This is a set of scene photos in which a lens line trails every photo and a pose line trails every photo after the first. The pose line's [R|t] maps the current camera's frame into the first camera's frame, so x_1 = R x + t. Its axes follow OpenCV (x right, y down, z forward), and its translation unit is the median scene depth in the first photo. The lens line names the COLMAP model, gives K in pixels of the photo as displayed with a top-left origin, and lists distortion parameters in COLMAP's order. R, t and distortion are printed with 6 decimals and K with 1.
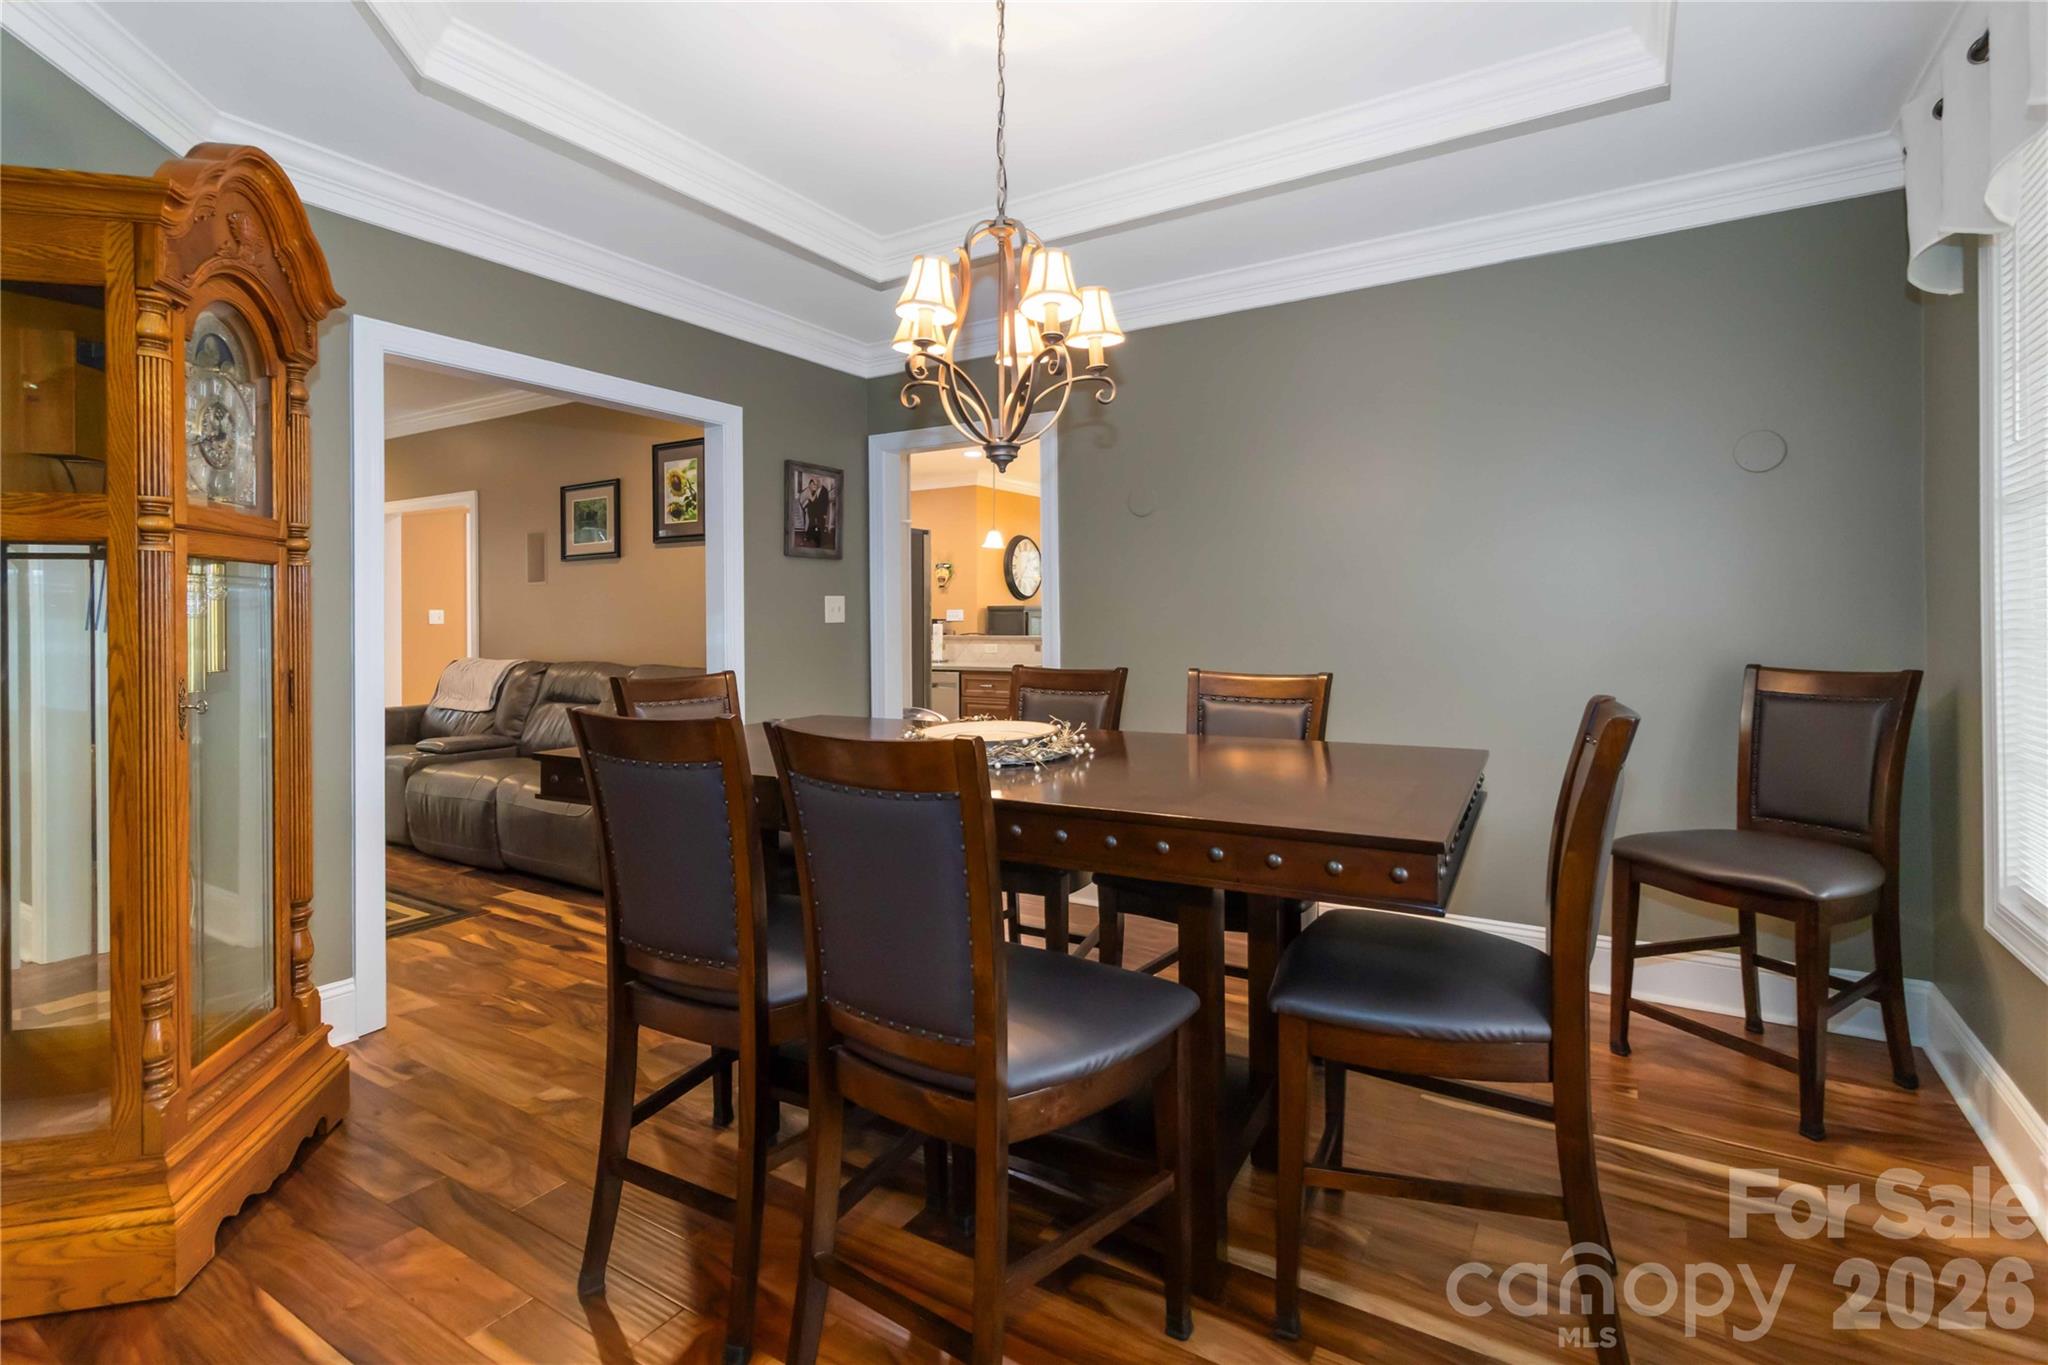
lens RADIAL K [[972.4, 0, 1035.9], [0, 972.4, 620.7], [0, 0, 1]] dist [0.001296, 0.001901]
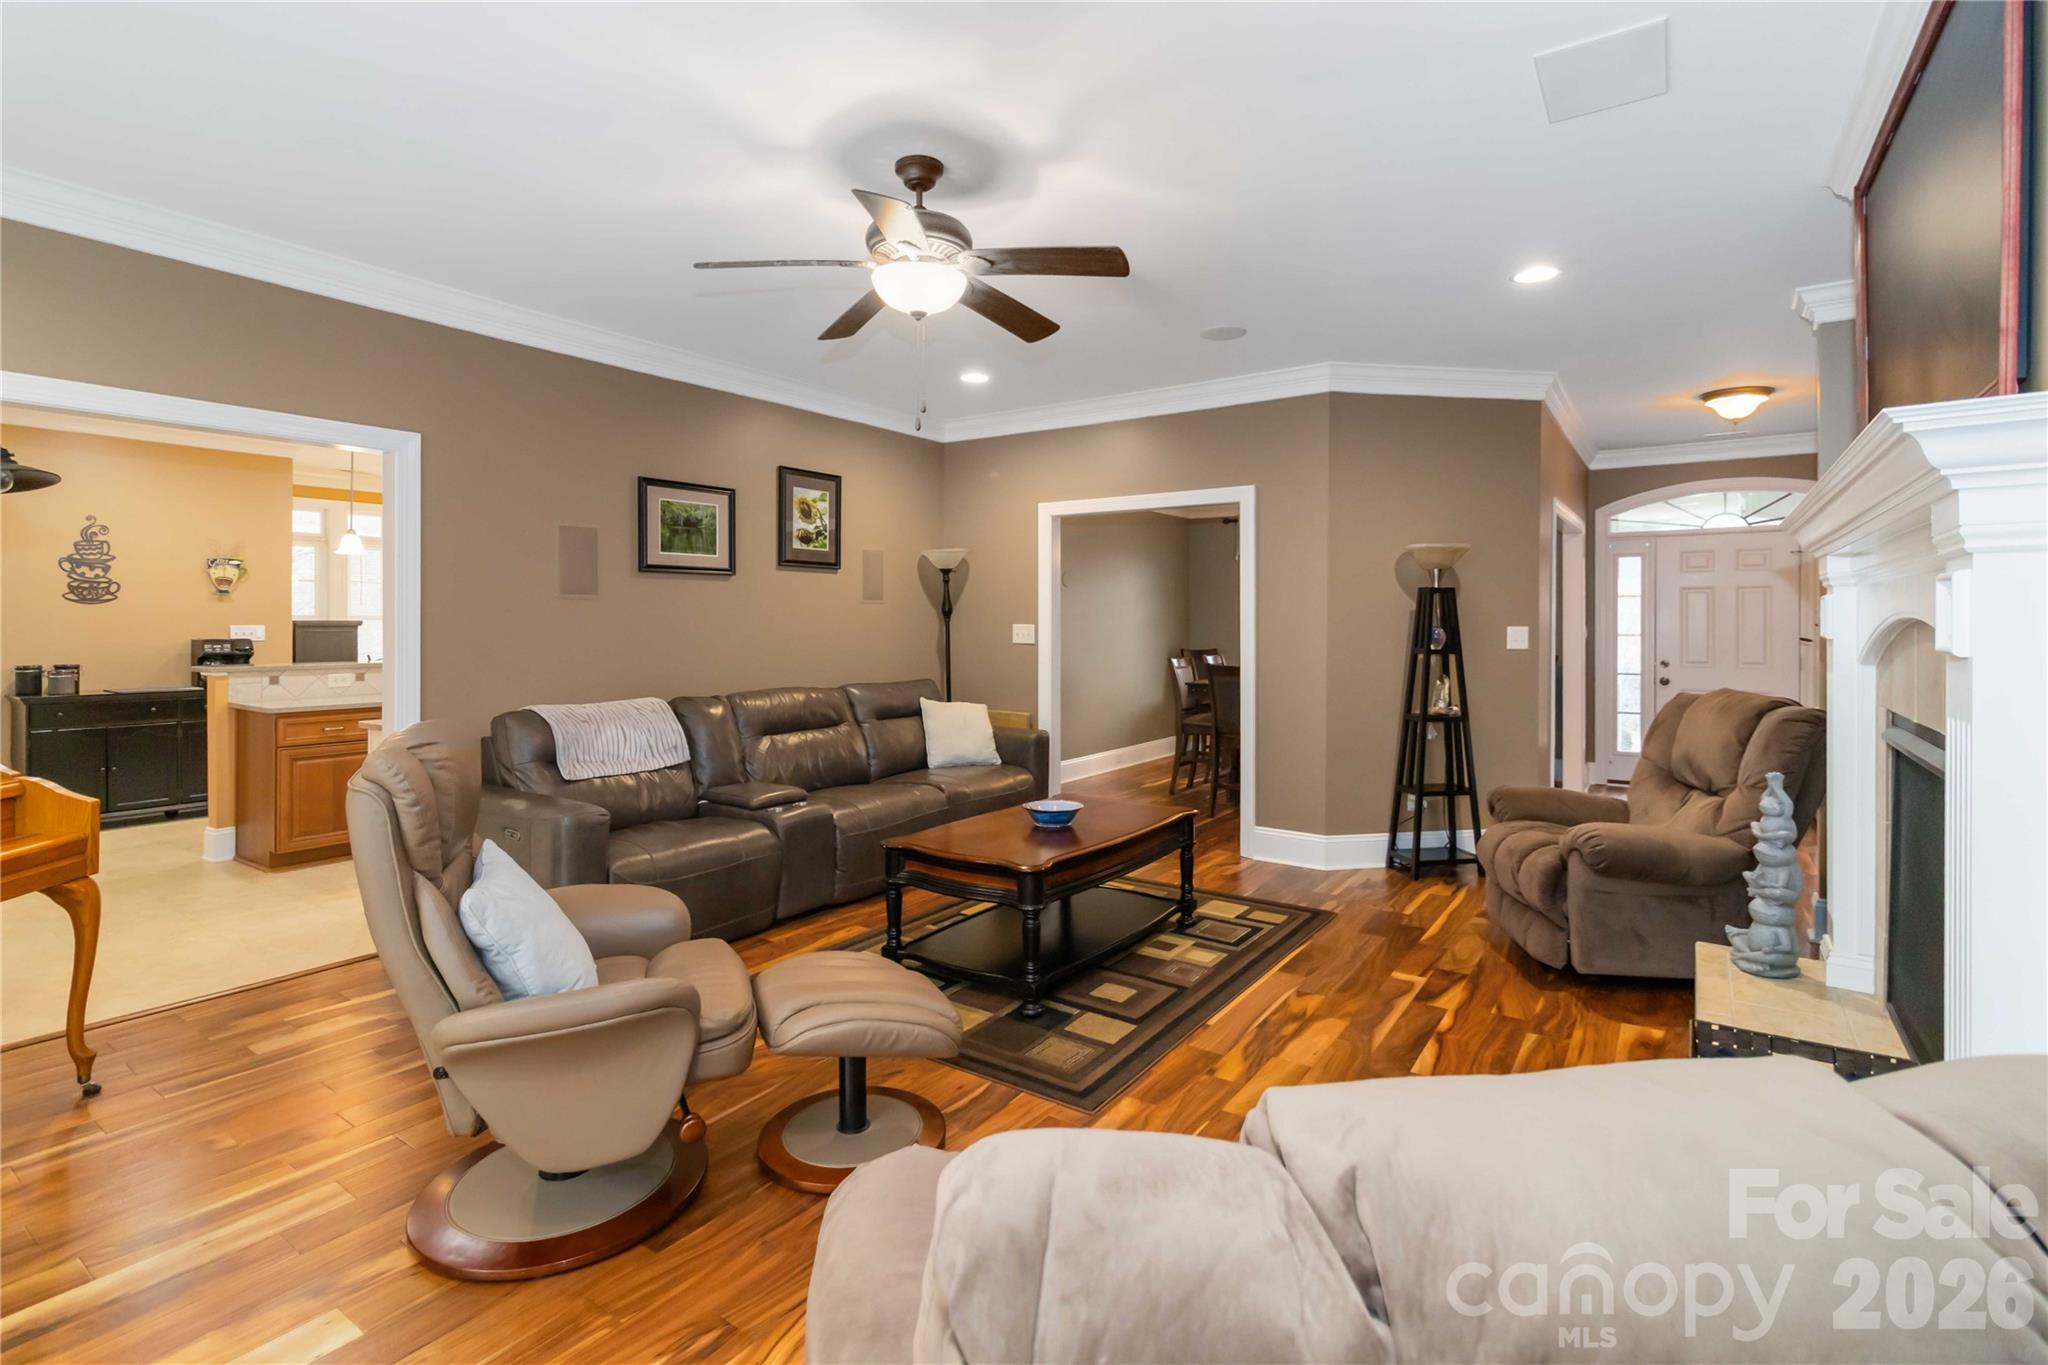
lens RADIAL K [[972.4, 0, 1012.9], [0, 972.4, 628.1], [0, 0, 1]] dist [0.001296, 0.001901]
pose [[0.073422, -0.000096, 0.997301, -1.678241], [0.000045, 1.000000, 0.000093, -0.019442], [-0.997301, 0.000038, 0.073422, 0.851196]]
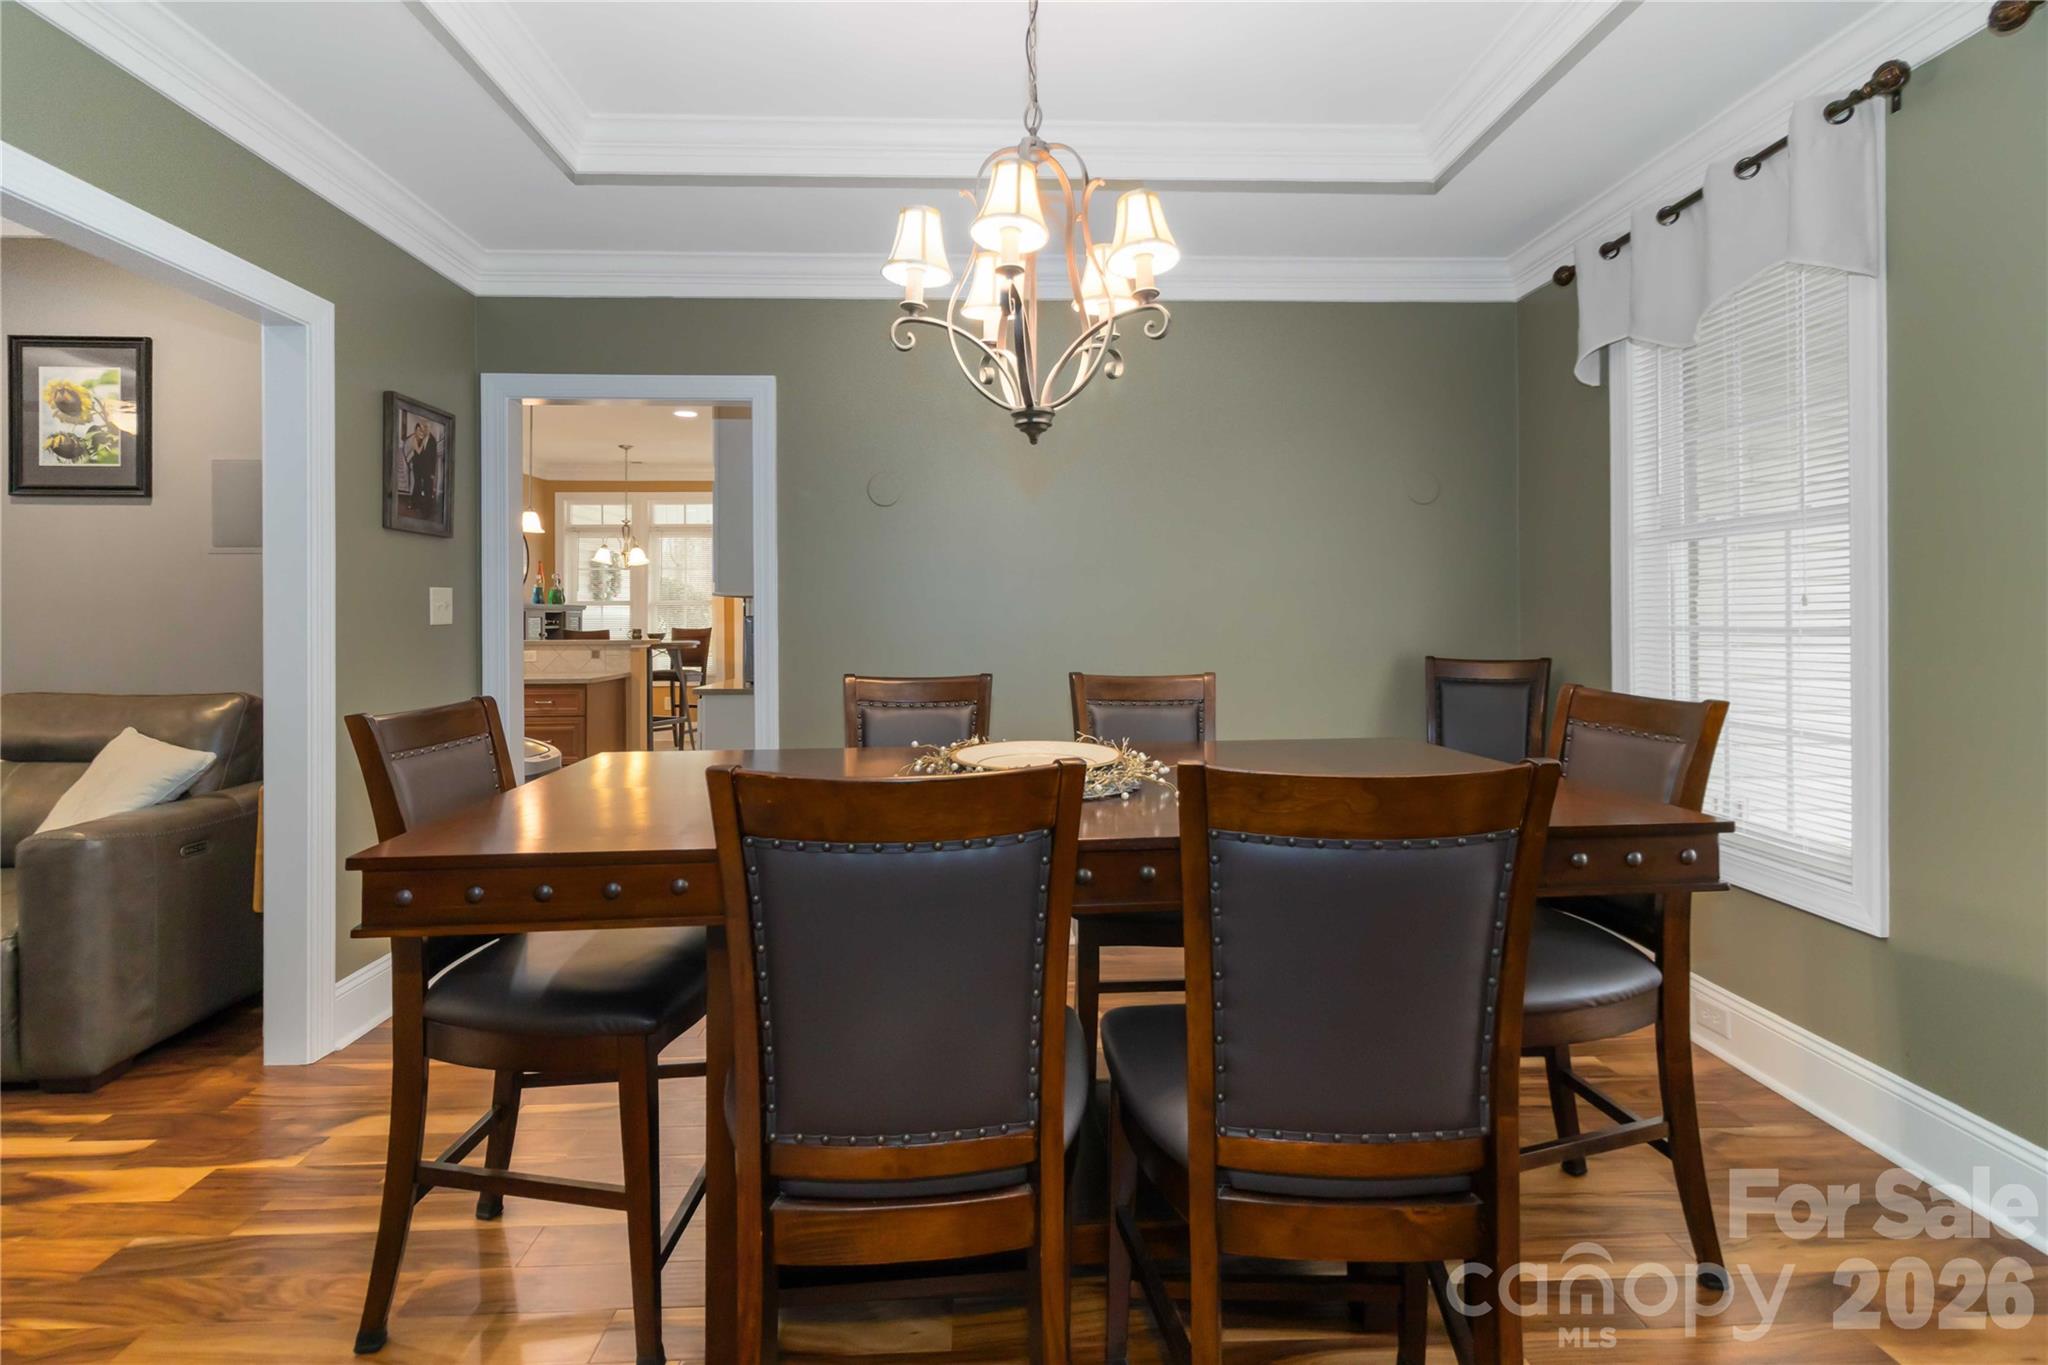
lens RADIAL K [[972.4, 0, 1025.8], [0, 972.4, 620.0], [0, 0, 1]] dist [0.001296, 0.001901]
pose [[0.827317, 0.002059, 0.561731, -0.256134], [-0.000663, 0.999996, -0.002689, 0.000152], [-0.561734, 0.001852, 0.827316, 0.159114]]
